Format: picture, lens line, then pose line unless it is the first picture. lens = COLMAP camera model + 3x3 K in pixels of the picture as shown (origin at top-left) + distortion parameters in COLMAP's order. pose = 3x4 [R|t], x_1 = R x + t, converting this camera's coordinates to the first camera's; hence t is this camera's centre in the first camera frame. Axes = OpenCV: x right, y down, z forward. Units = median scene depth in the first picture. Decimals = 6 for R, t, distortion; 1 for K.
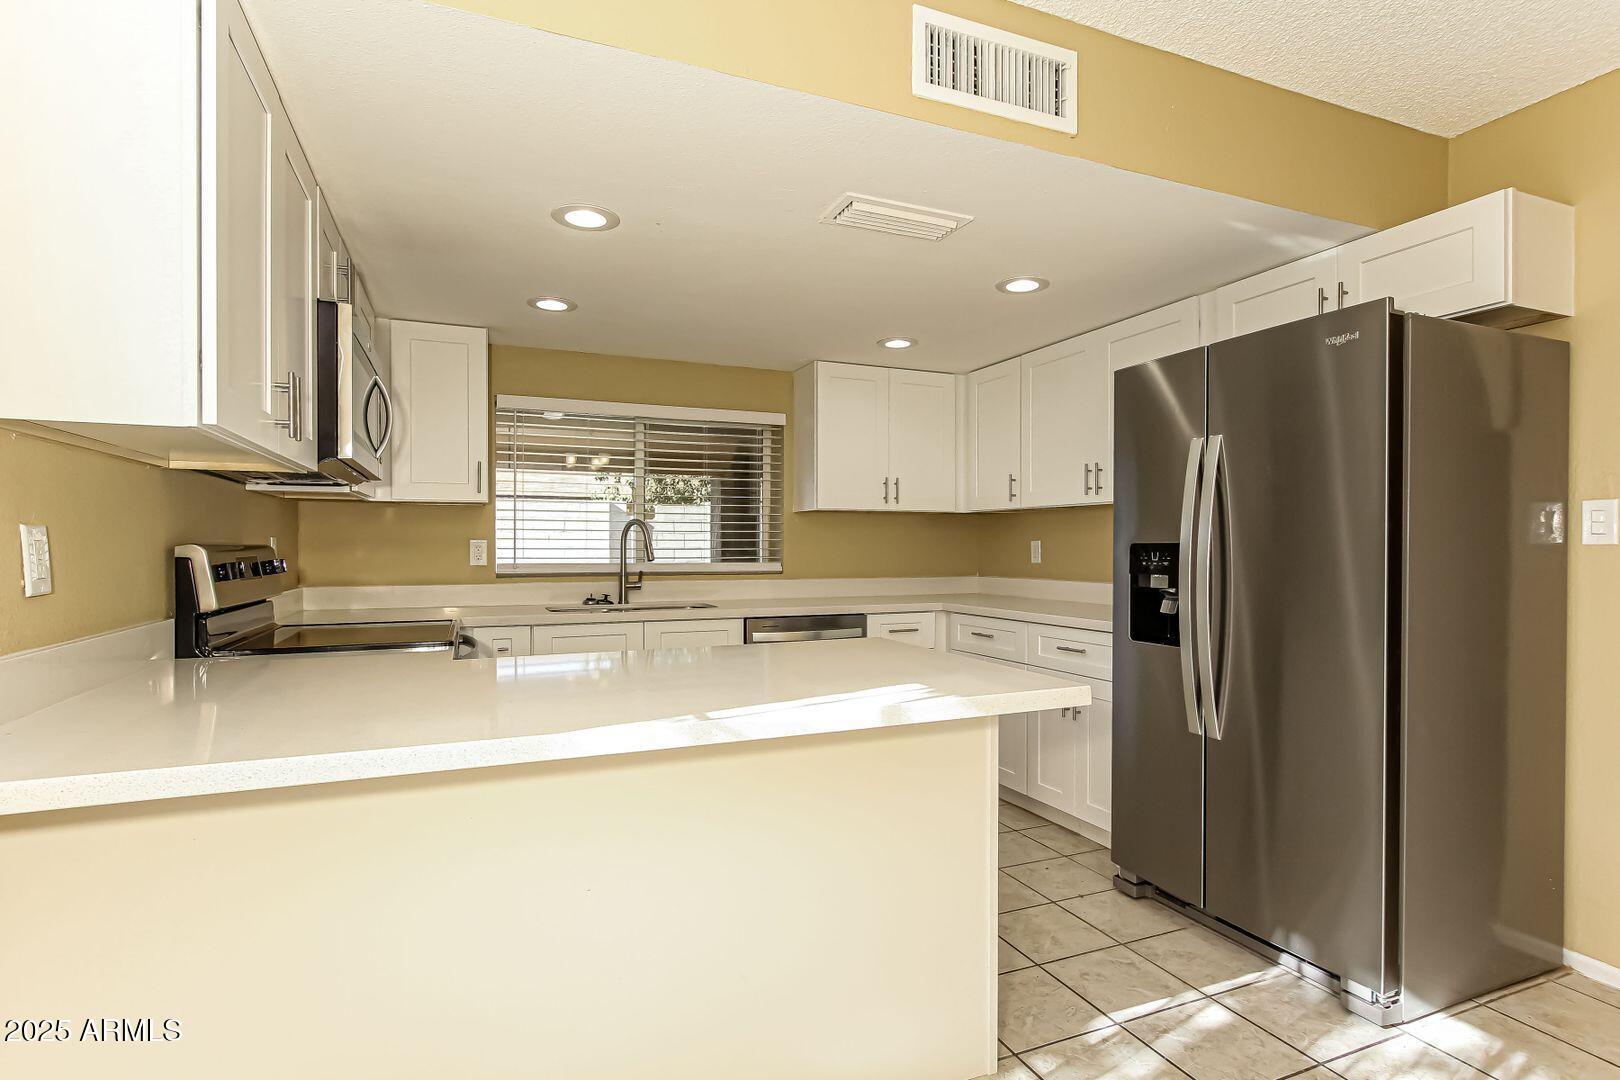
lens RADIAL K [[817.9, 0, 805.9], [0, 817.9, 549.0], [0, 0, 1]] dist [-0.014112, 0.001116]
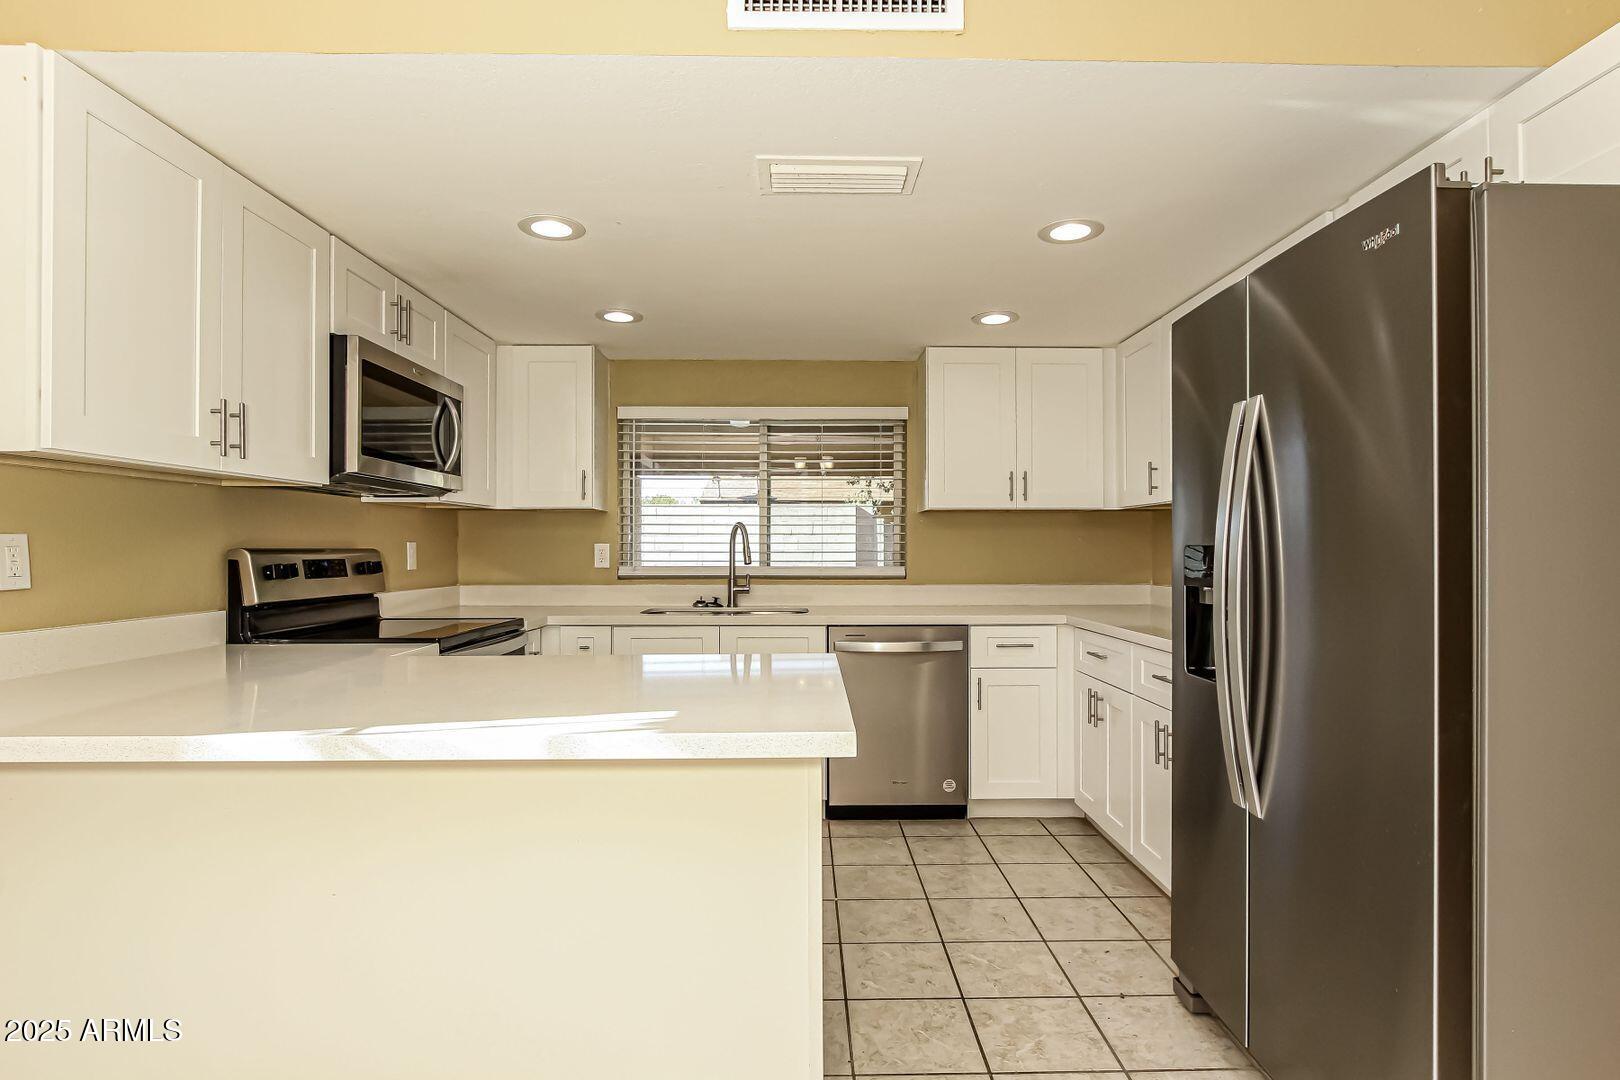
lens RADIAL K [[817.9, 0, 811.5], [0, 817.9, 539.7], [0, 0, 1]] dist [-0.014112, 0.001116]
pose [[0.927929, -0.005439, -0.372718, 0.246706], [0.000023, 0.999894, -0.014532, -0.000754], [0.372758, 0.013476, 0.927831, 0.109596]]
